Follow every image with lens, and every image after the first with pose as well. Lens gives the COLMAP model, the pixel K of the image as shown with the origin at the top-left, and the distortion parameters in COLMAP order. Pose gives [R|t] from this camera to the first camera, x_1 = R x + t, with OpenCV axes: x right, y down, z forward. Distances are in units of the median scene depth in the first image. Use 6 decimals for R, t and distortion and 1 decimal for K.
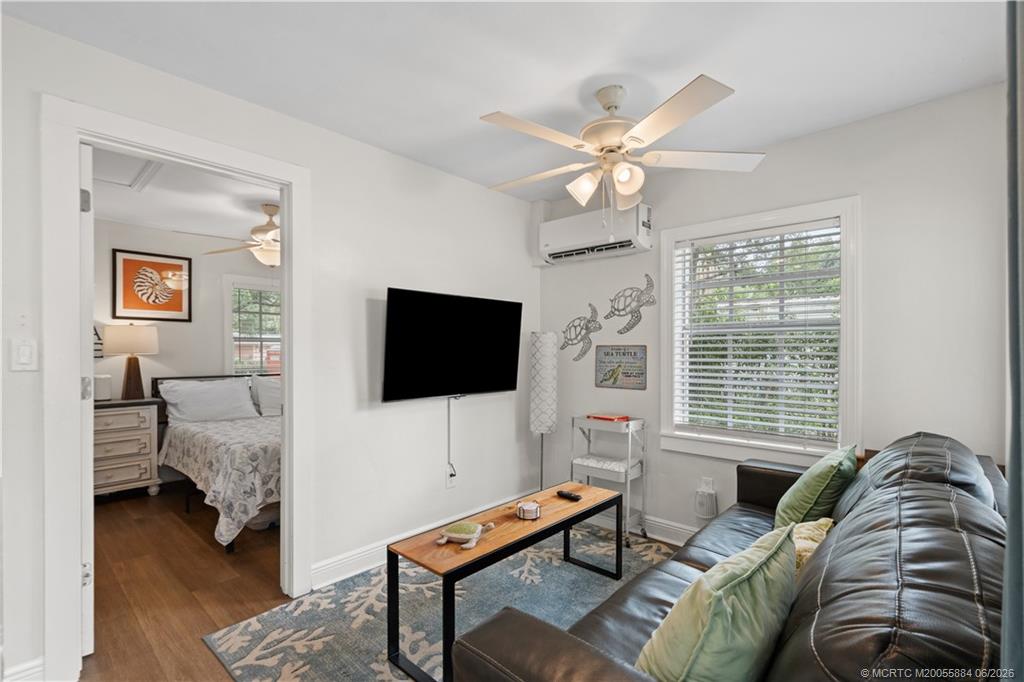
lens RADIAL K [[471.0, 0, 517.5], [0, 471.0, 346.9], [0, 0, 1]] dist [-0.000189, -0.000127]
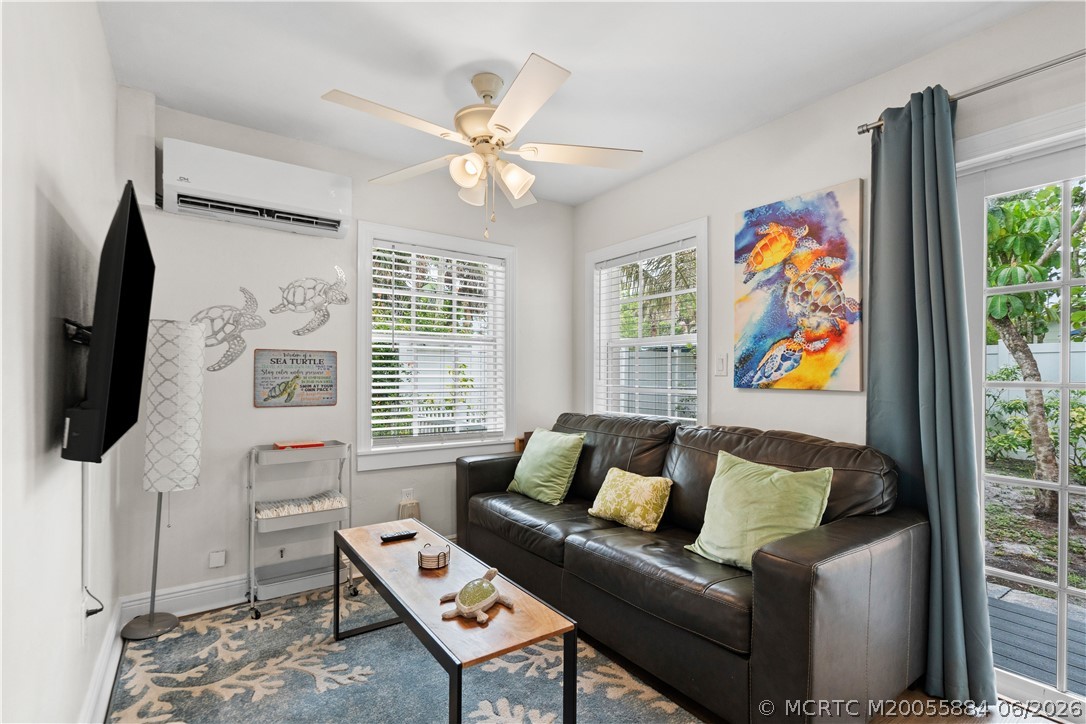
lens RADIAL K [[499.5, 0, 547.5], [0, 499.5, 369.0], [0, 0, 1]] dist [-0.000189, -0.000127]
pose [[0.230634, 0.013512, 0.972947, -0.471724], [-0.005383, 0.999906, -0.012610, 0.035001], [-0.973026, -0.002329, 0.230685, 0.414639]]
